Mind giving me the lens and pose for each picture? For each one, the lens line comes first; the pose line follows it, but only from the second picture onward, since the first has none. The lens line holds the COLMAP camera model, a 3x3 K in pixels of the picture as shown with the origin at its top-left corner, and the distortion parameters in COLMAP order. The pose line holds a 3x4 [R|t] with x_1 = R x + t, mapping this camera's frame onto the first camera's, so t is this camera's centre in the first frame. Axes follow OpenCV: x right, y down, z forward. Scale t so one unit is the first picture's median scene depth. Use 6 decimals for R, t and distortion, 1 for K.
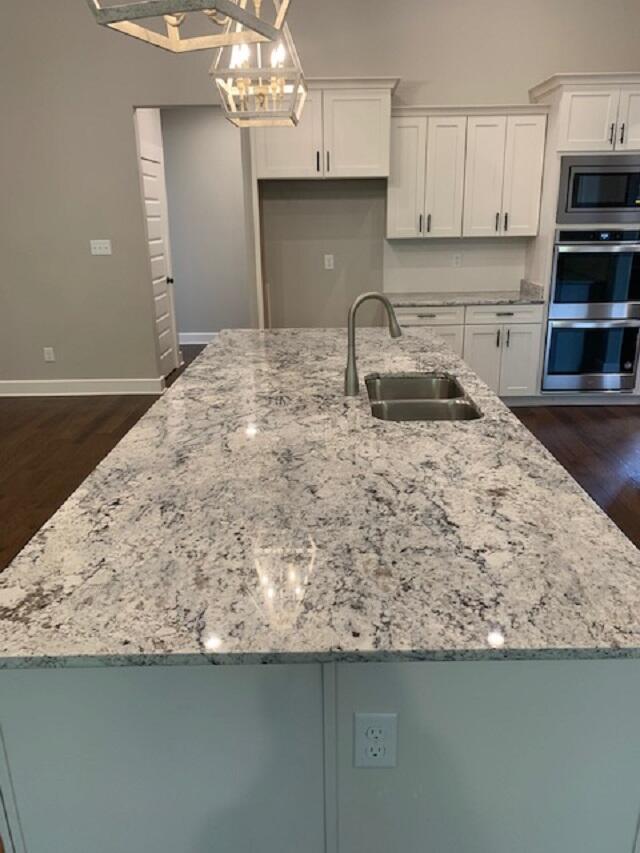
lens RADIAL K [[667.3, 0, 322.8], [0, 667.3, 433.2], [0, 0, 1]] dist [0.019163, -0.039105]
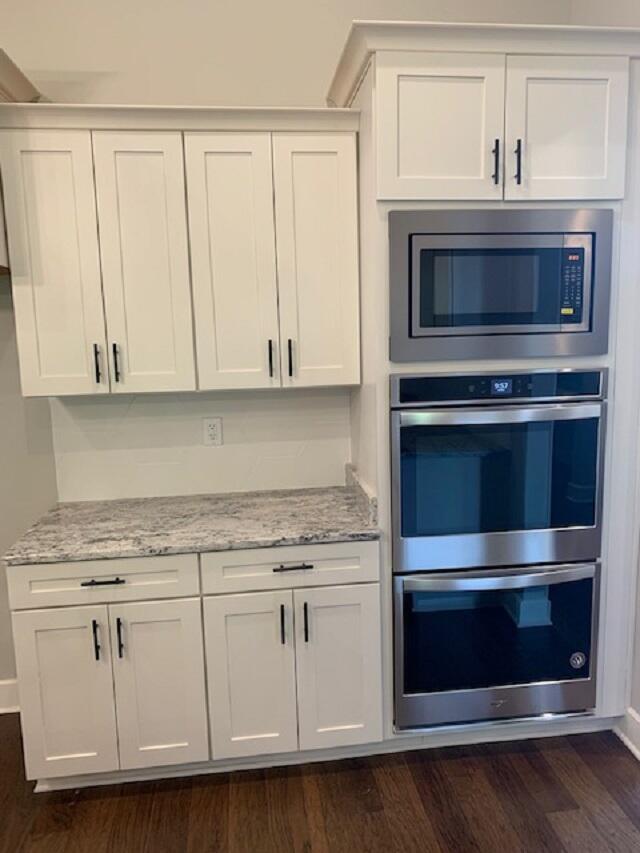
lens RADIAL K [[667.3, 0, 322.2], [0, 667.3, 434.7], [0, 0, 1]] dist [0.019163, -0.039105]
pose [[0.991385, -0.030962, 0.127265, 0.239371], [0.051357, 0.985741, -0.160242, -0.192880], [-0.120489, 0.165397, 0.978839, 0.569412]]
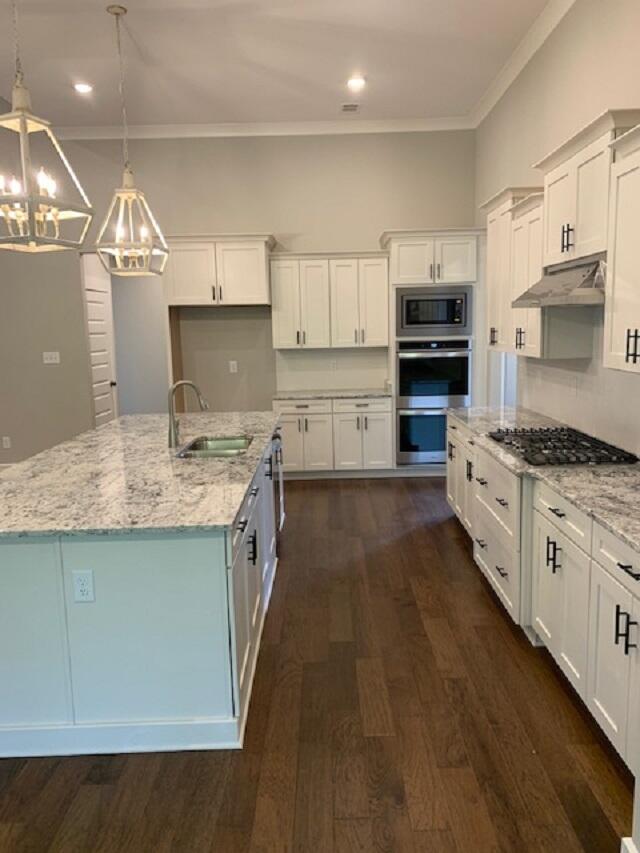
lens RADIAL K [[667.3, 0, 328.2], [0, 667.3, 446.1], [0, 0, 1]] dist [0.019163, -0.039105]
pose [[0.999880, -0.011267, 0.010621, 0.192183], [0.012652, 0.989941, -0.140912, 0.079737], [-0.008927, 0.141029, 0.989965, -0.257719]]
